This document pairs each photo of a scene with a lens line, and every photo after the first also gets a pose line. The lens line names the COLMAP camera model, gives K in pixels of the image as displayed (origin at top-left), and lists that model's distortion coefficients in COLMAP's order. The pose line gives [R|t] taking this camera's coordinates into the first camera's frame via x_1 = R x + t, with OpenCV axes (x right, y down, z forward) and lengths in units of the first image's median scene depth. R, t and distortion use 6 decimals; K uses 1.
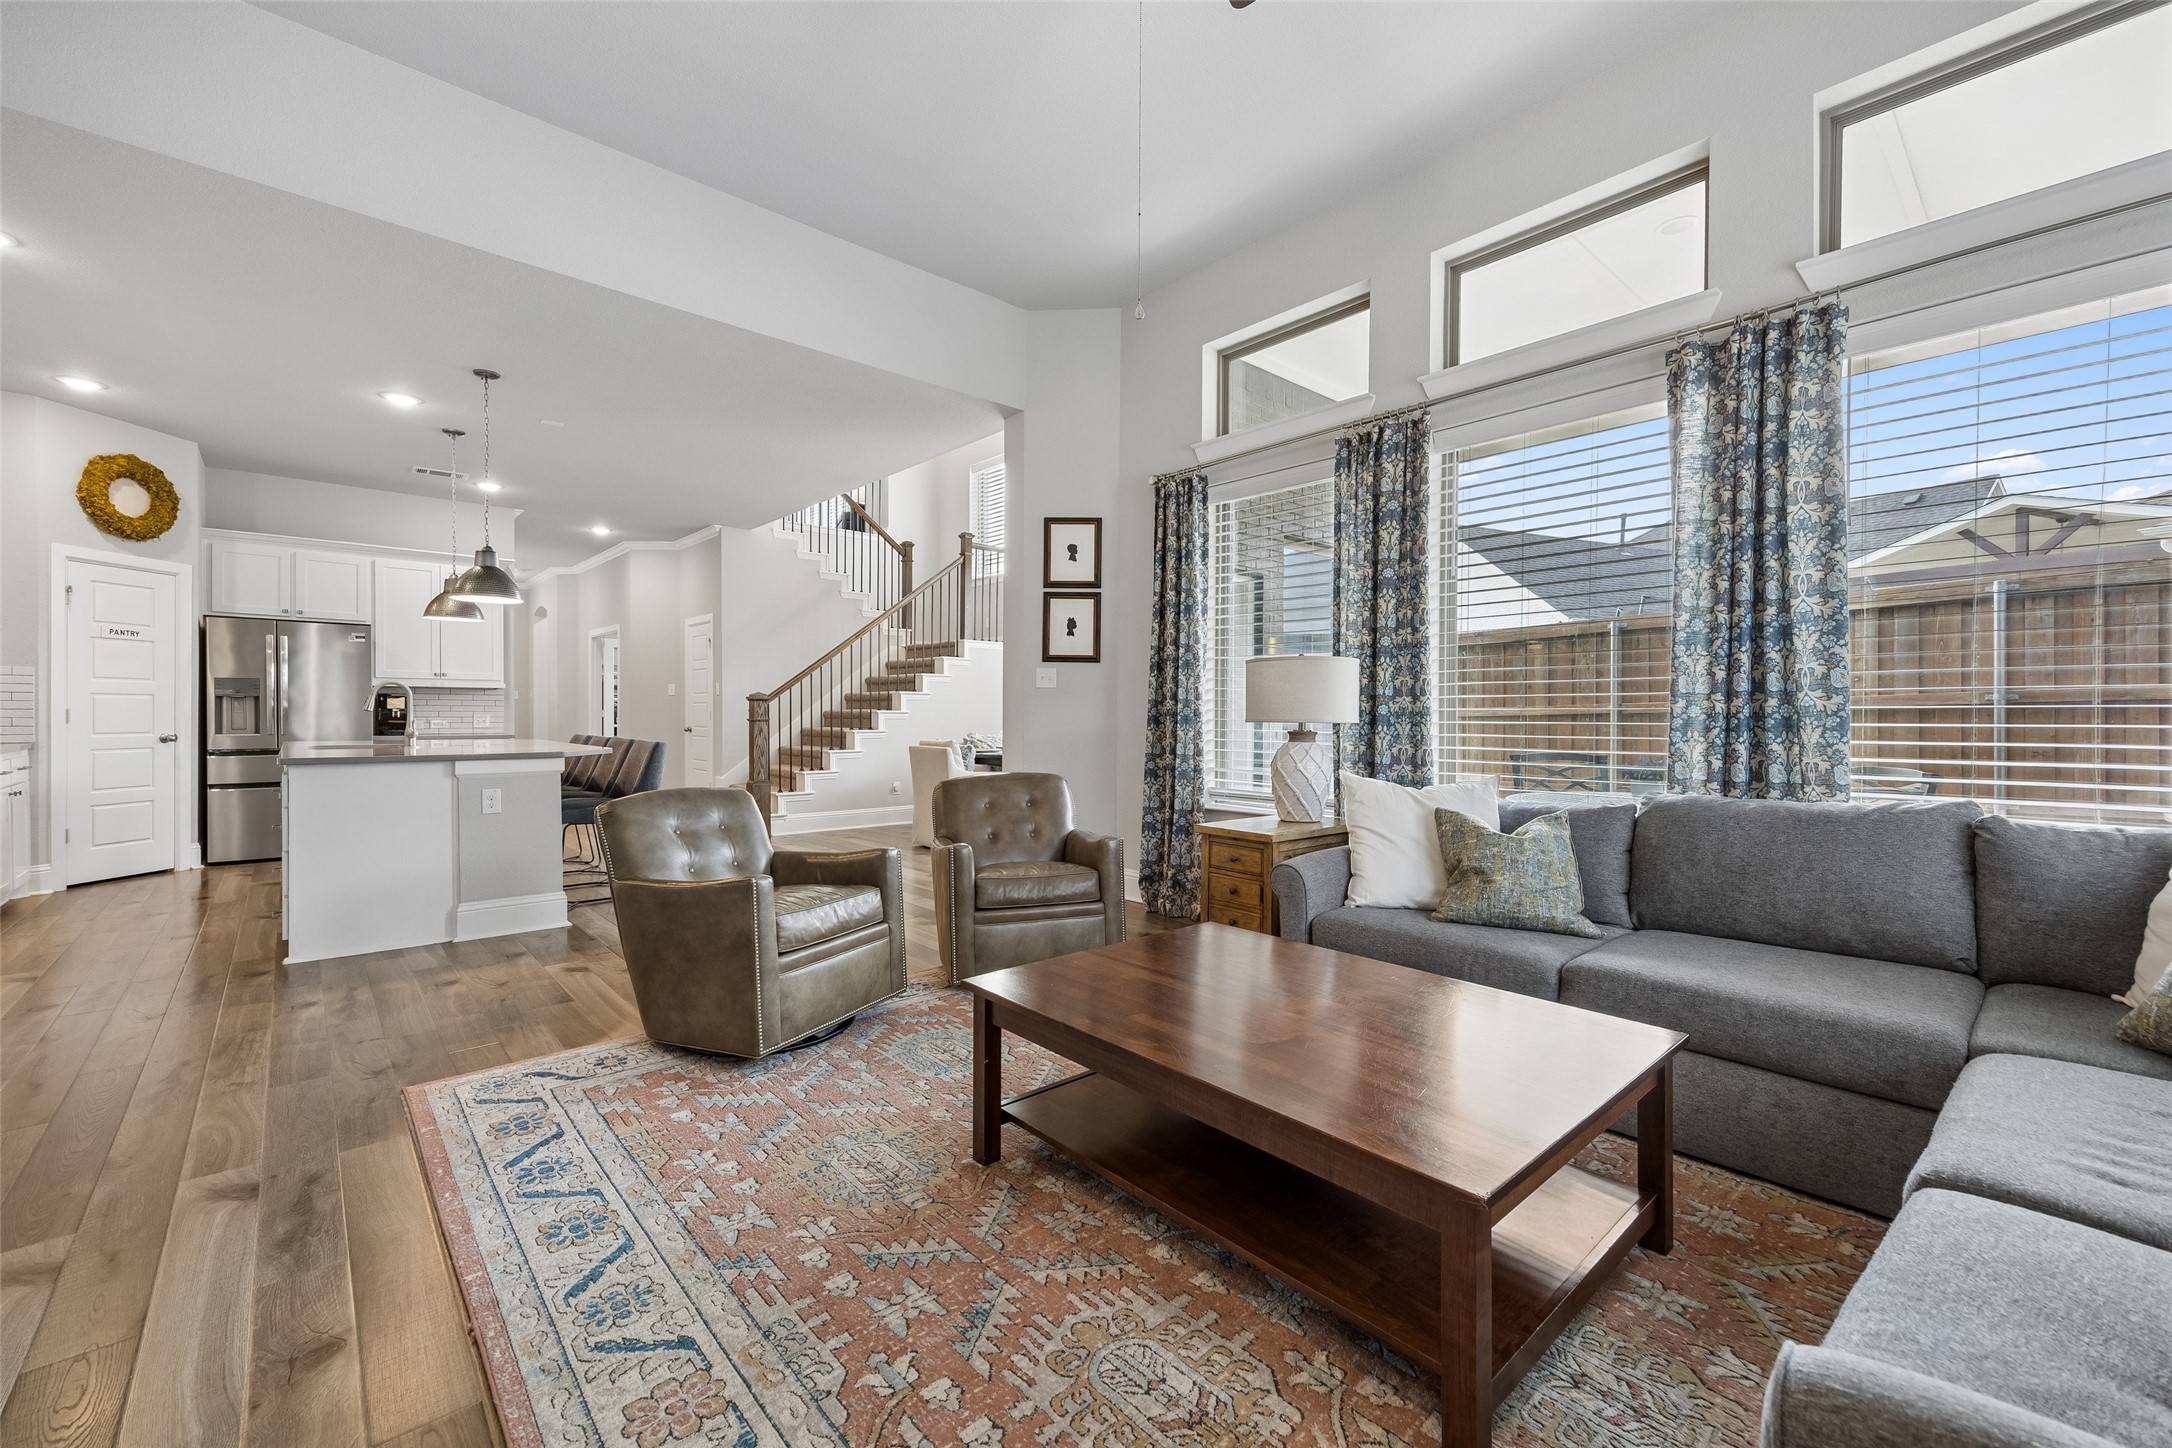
lens RADIAL K [[866.5, 0, 1086.4], [0, 866.5, 722.0], [0, 0, 1]] dist [0.006973, -0.001282]
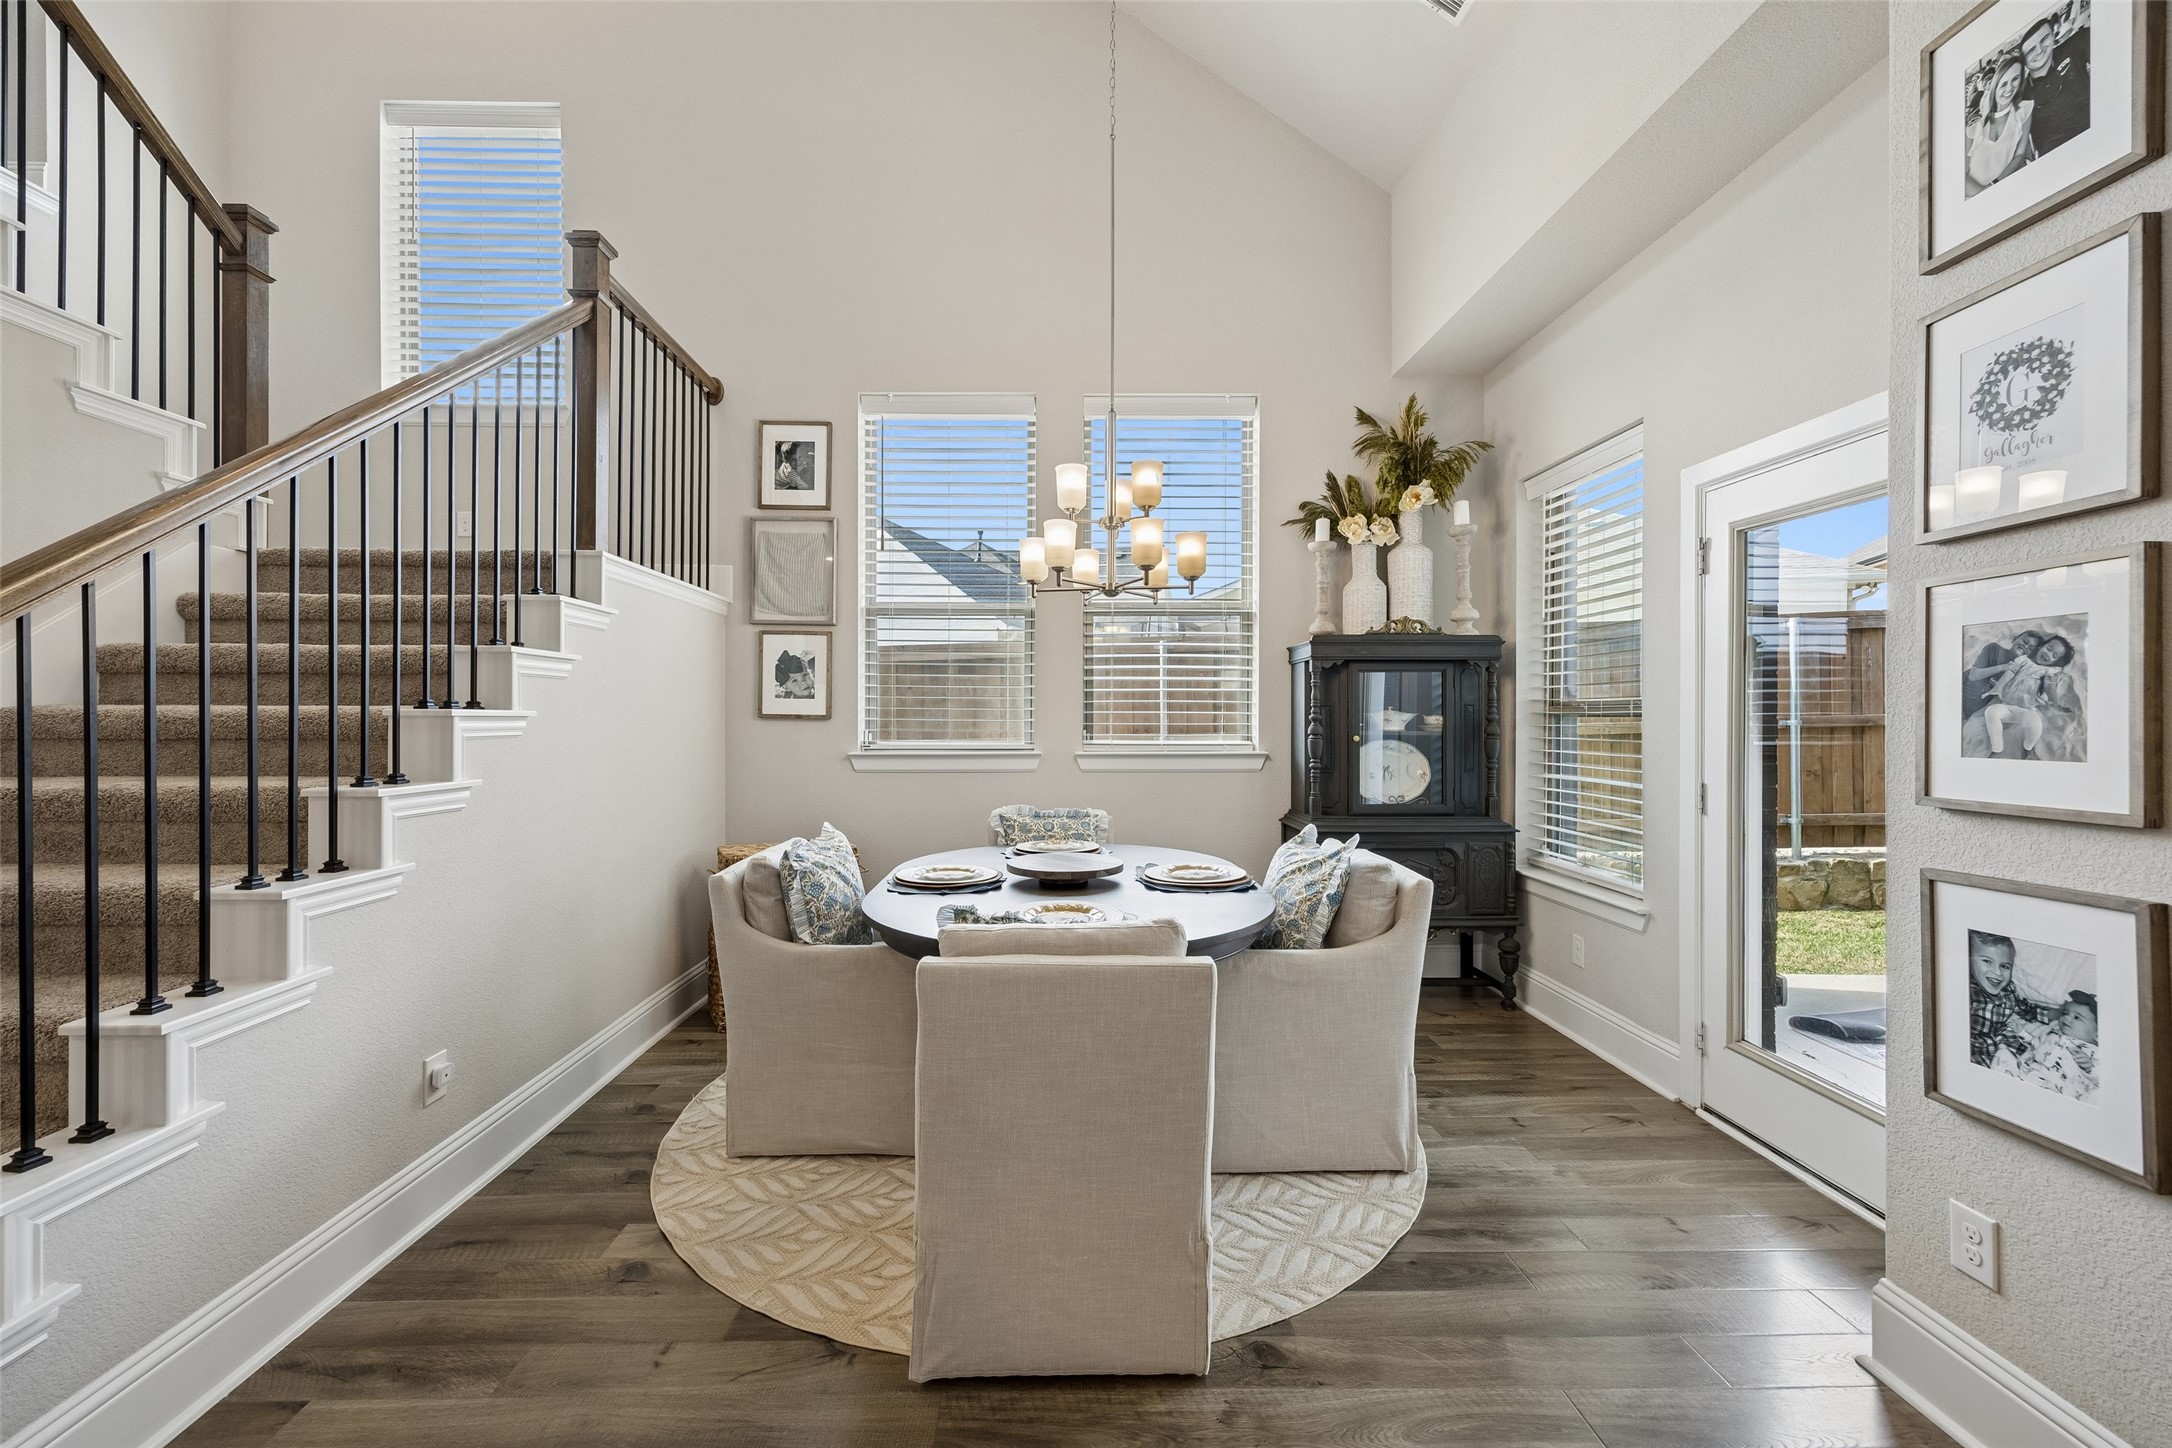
lens RADIAL K [[866.5, 0, 1071.7], [0, 866.5, 715.7], [0, 0, 1]] dist [0.006973, -0.001282]
pose [[0.663798, -0.005246, 0.747894, -0.444375], [0.012998, 0.999905, -0.004523, -0.044844], [-0.747799, 0.012724, 0.663803, 1.047710]]
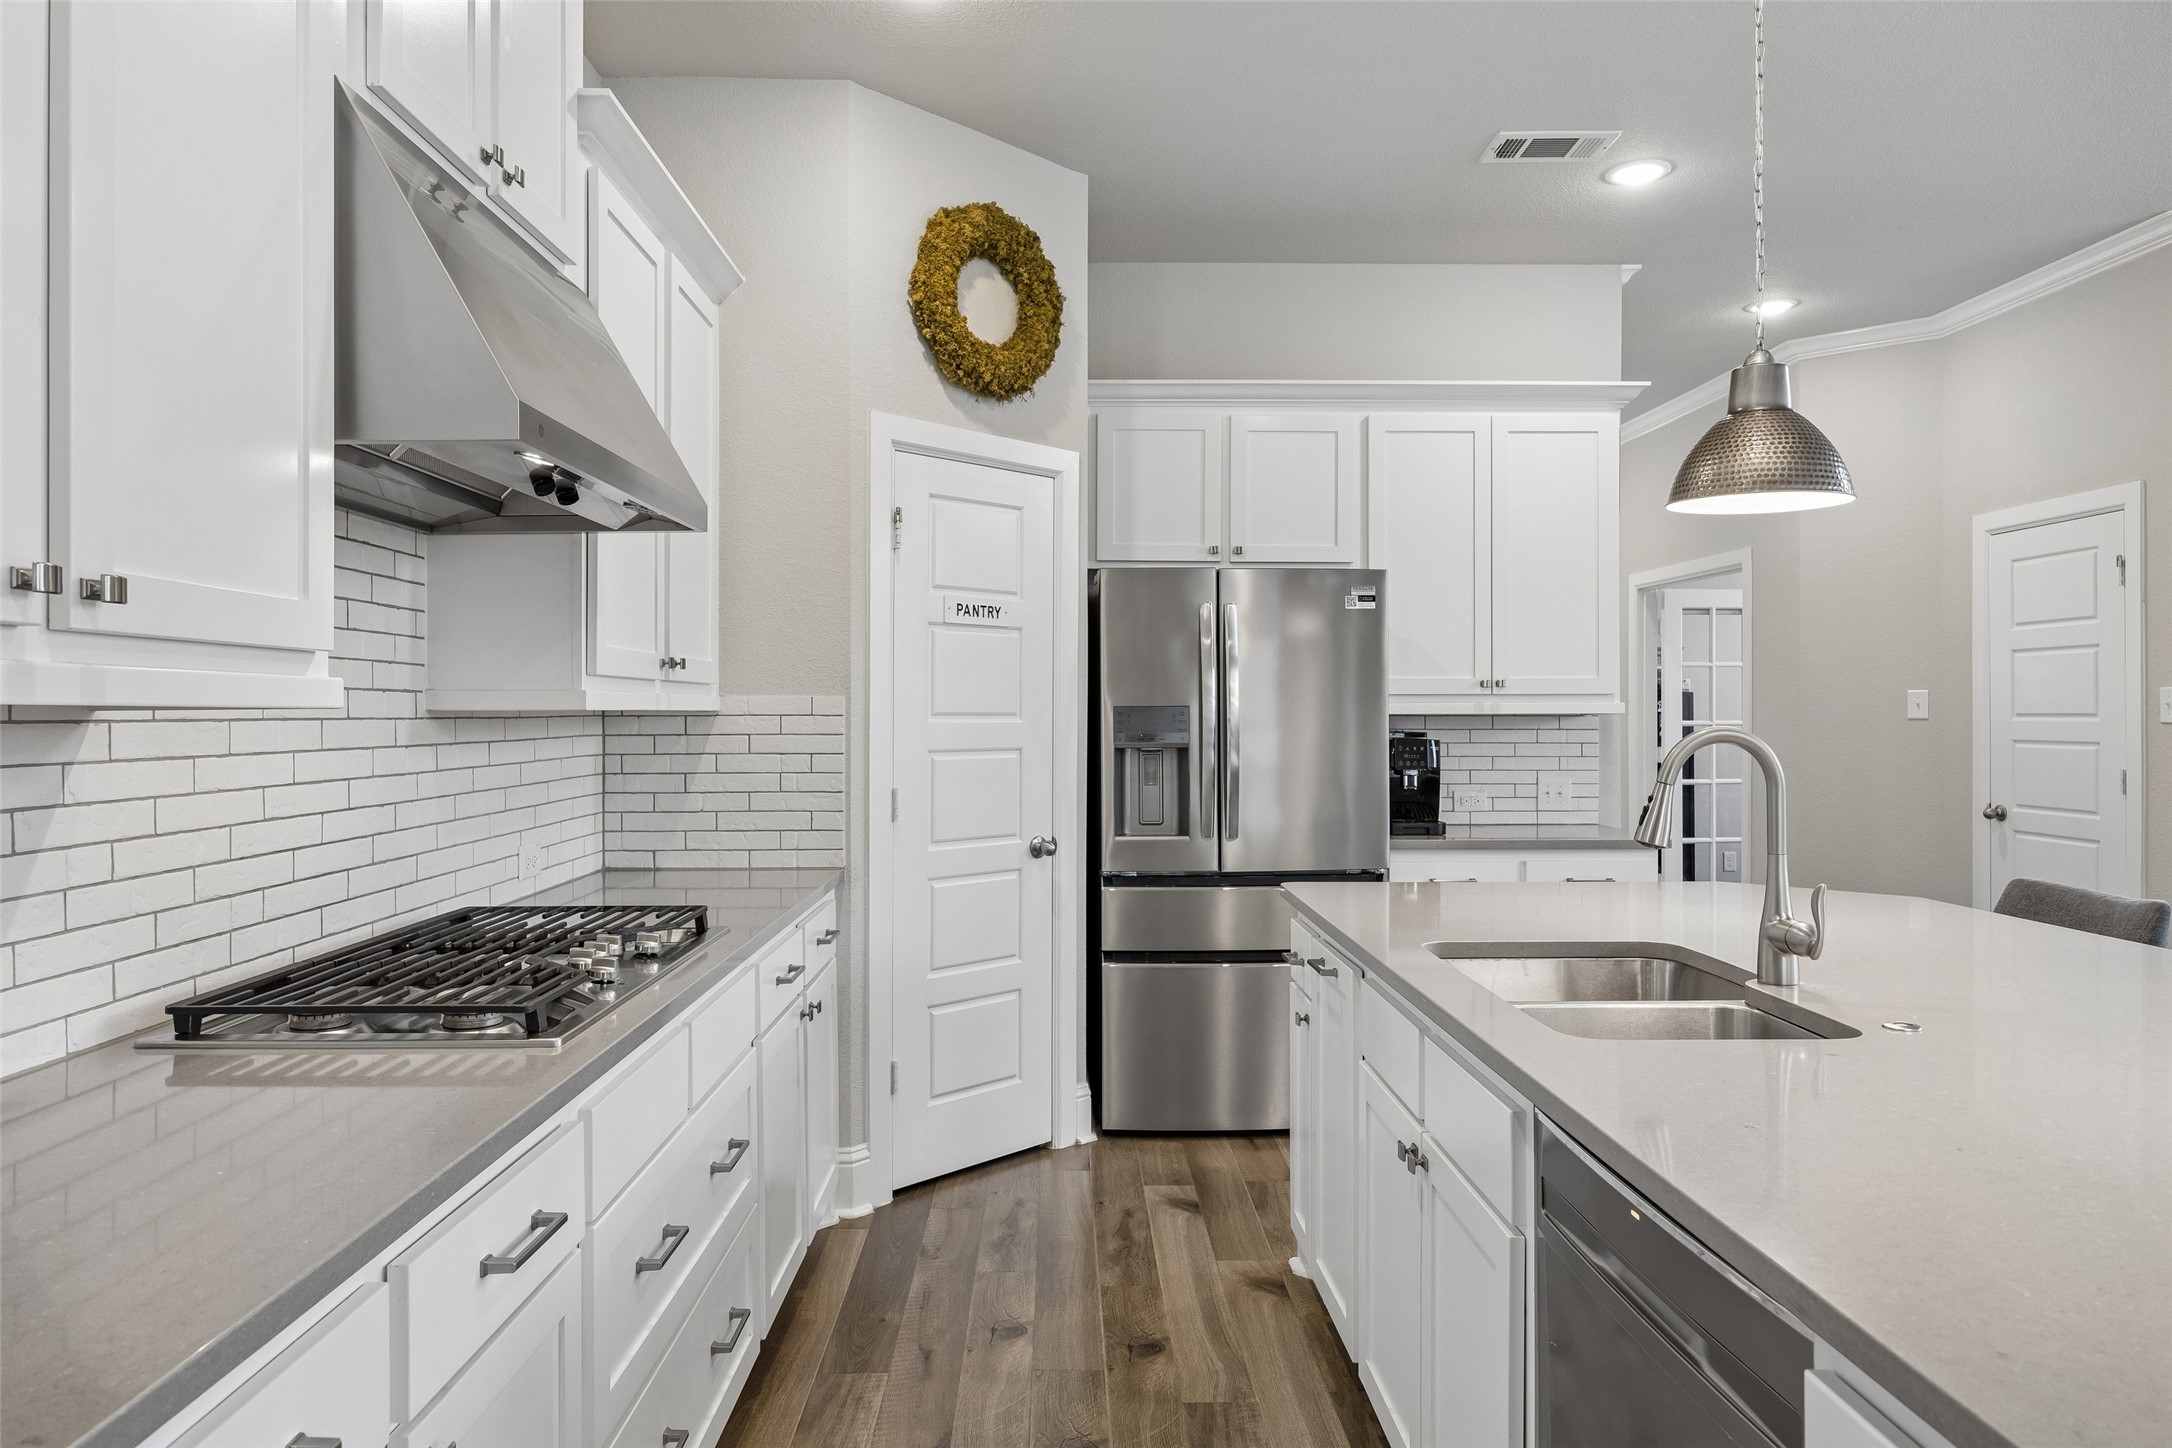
lens RADIAL K [[1395.3, 0, 1099.4], [0, 1395.3, 731.5], [0, 0, 1]] dist [-0.012410, -0.001438]
pose [[0.756024, 0.000960, -0.654543, -0.598578], [-0.001823, 0.999998, -0.000639, -0.041340], [0.654541, 0.001676, 0.756025, 0.510118]]
